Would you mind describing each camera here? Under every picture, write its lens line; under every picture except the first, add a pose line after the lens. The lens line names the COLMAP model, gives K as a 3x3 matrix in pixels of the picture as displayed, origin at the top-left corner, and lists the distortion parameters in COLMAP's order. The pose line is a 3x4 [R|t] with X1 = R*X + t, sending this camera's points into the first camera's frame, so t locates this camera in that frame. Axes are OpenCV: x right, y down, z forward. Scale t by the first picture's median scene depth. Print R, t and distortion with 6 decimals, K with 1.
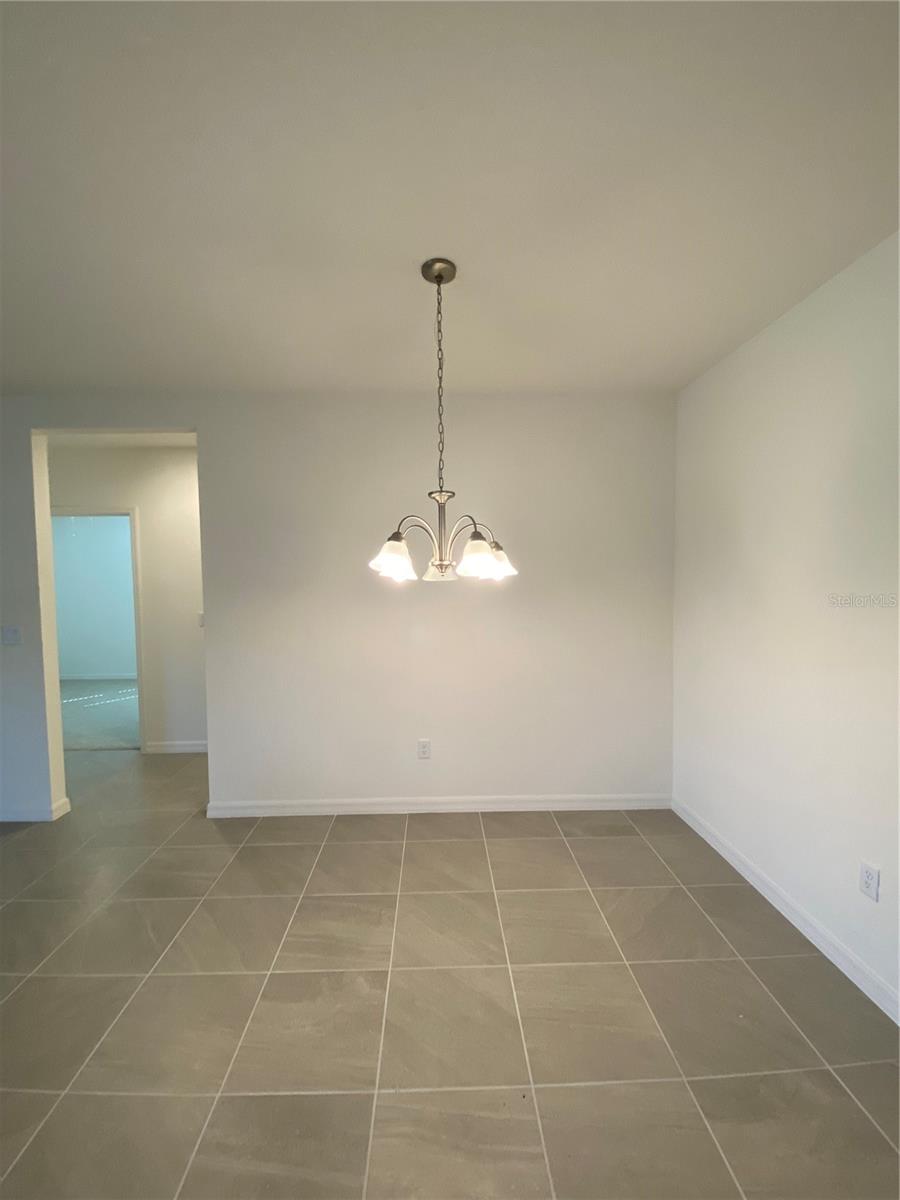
lens RADIAL K [[493.3, 0, 446.9], [0, 493.3, 601.7], [0, 0, 1]] dist [0.026978, -0.022193]
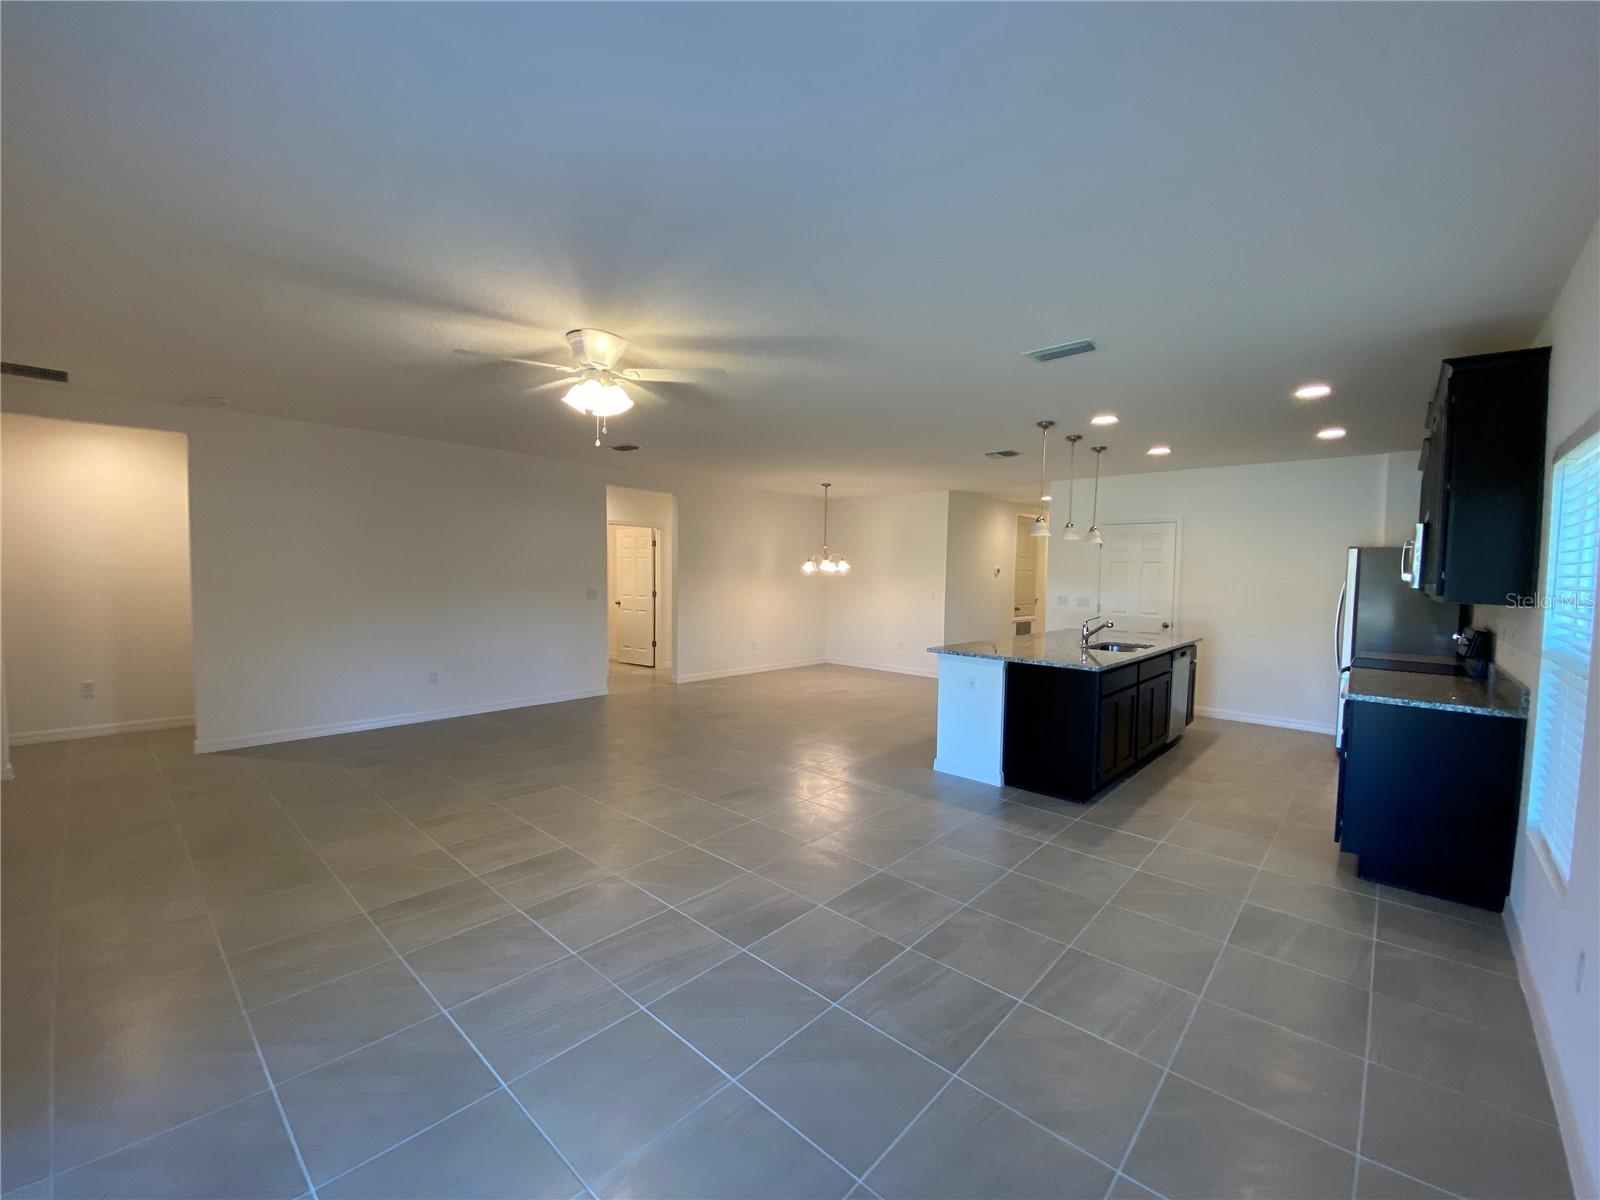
lens RADIAL K [[657.8, 0, 804.7], [0, 657.8, 603.5], [0, 0, 1]] dist [0.026978, -0.022193]
pose [[0.679739, -0.015290, 0.733295, -2.440435], [0.015177, 0.999862, 0.006779, 0.106489], [-0.733297, 0.006521, 0.679877, -1.414431]]
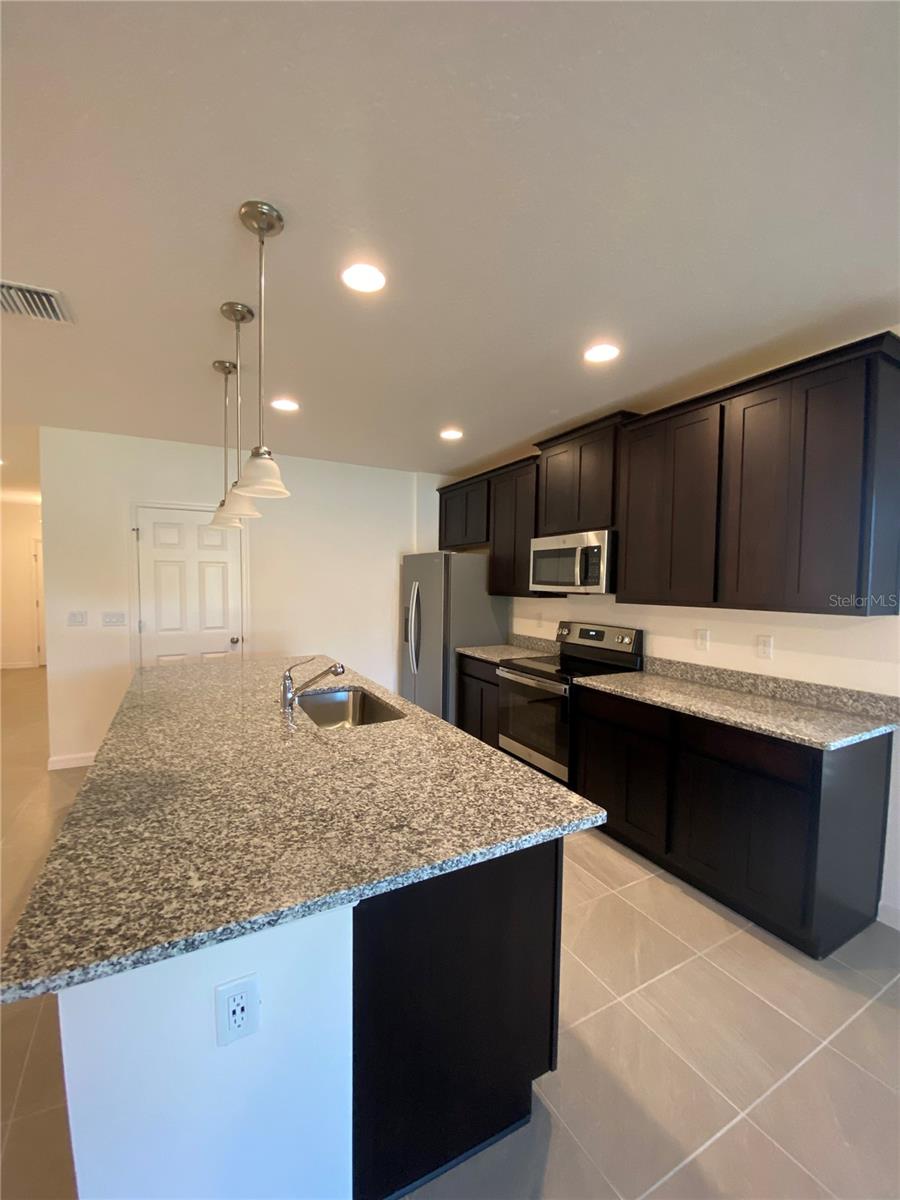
lens RADIAL K [[486.9, 0, 454.8], [0, 486.9, 603.1], [0, 0, 1]] dist [-0.010965, -0.000309]
pose [[-0.468745, -0.034465, 0.882661, -1.185442], [0.040265, 0.997366, 0.060327, 0.044050], [-0.882415, 0.063819, -0.466123, -0.543380]]
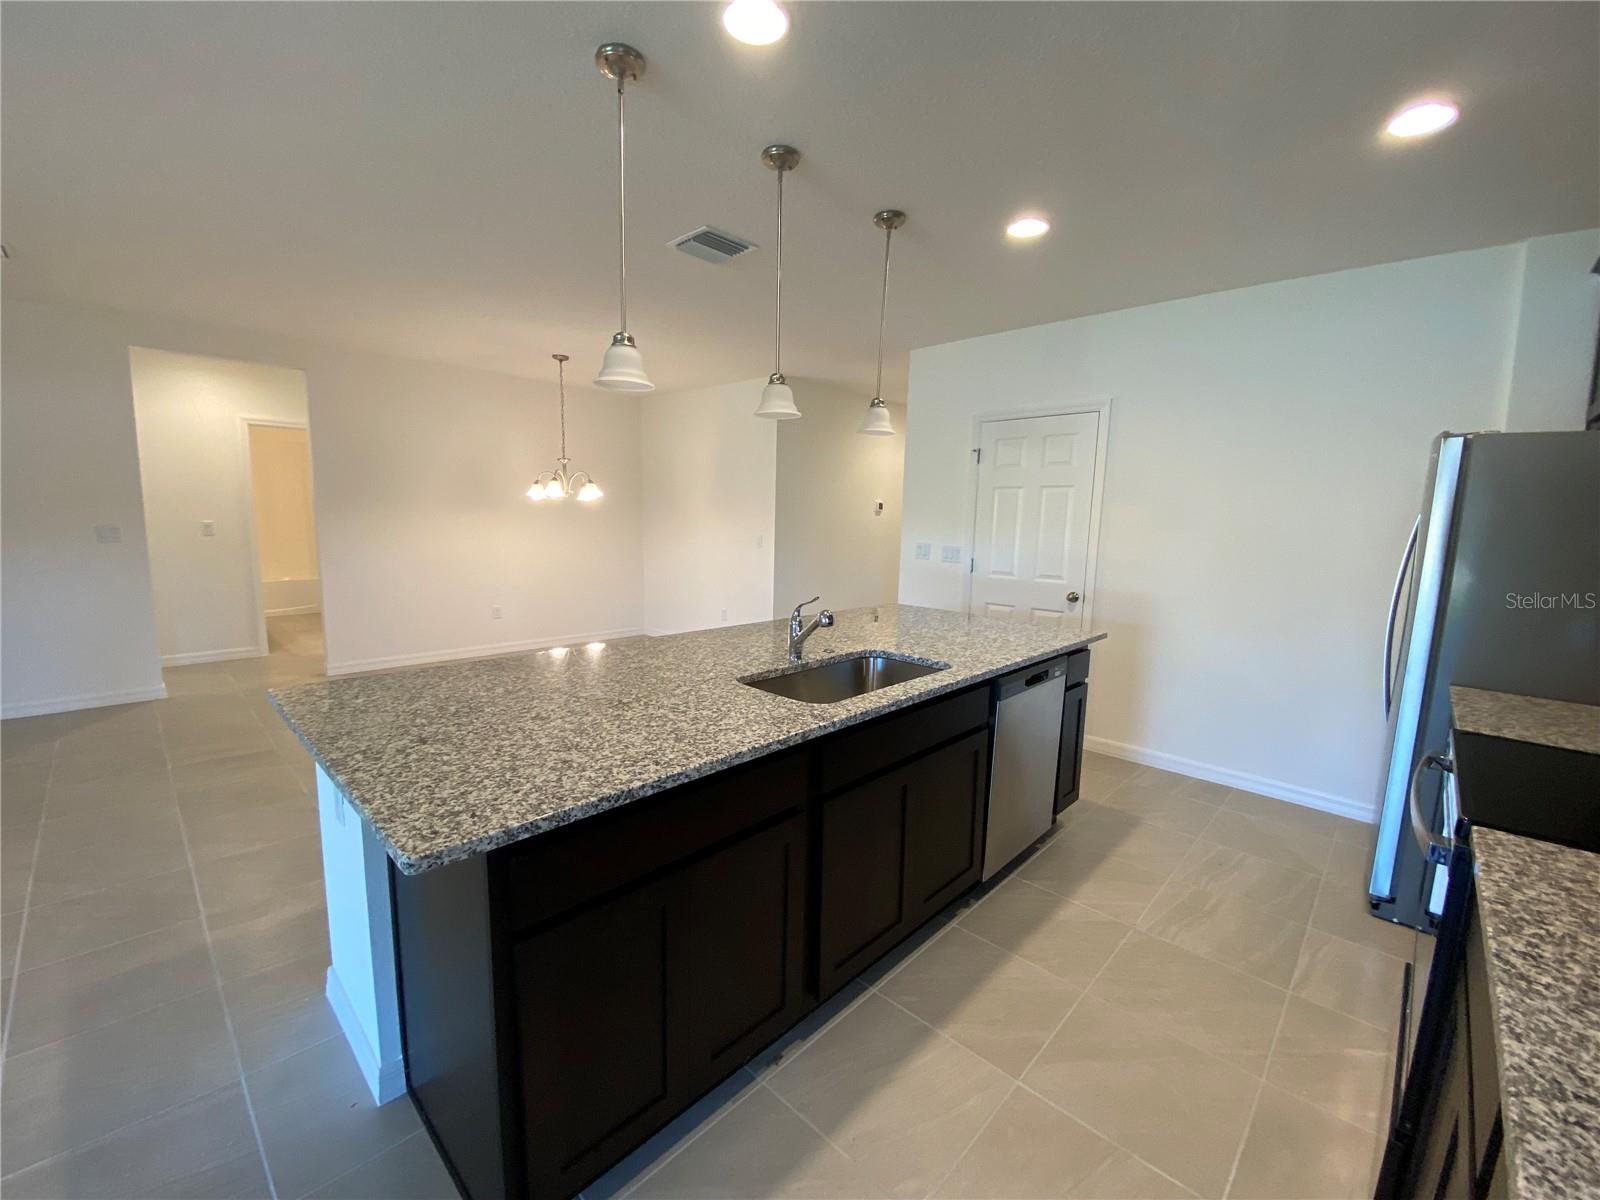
lens RADIAL K [[649.1, 0, 813.4], [0, 649.1, 608.2], [0, 0, 1]] dist [-0.010965, -0.000309]
pose [[0.693721, -0.073329, 0.716501, -0.936860], [0.002498, 0.995043, 0.099418, 0.108239], [-0.720239, -0.067179, 0.690465, -1.263034]]
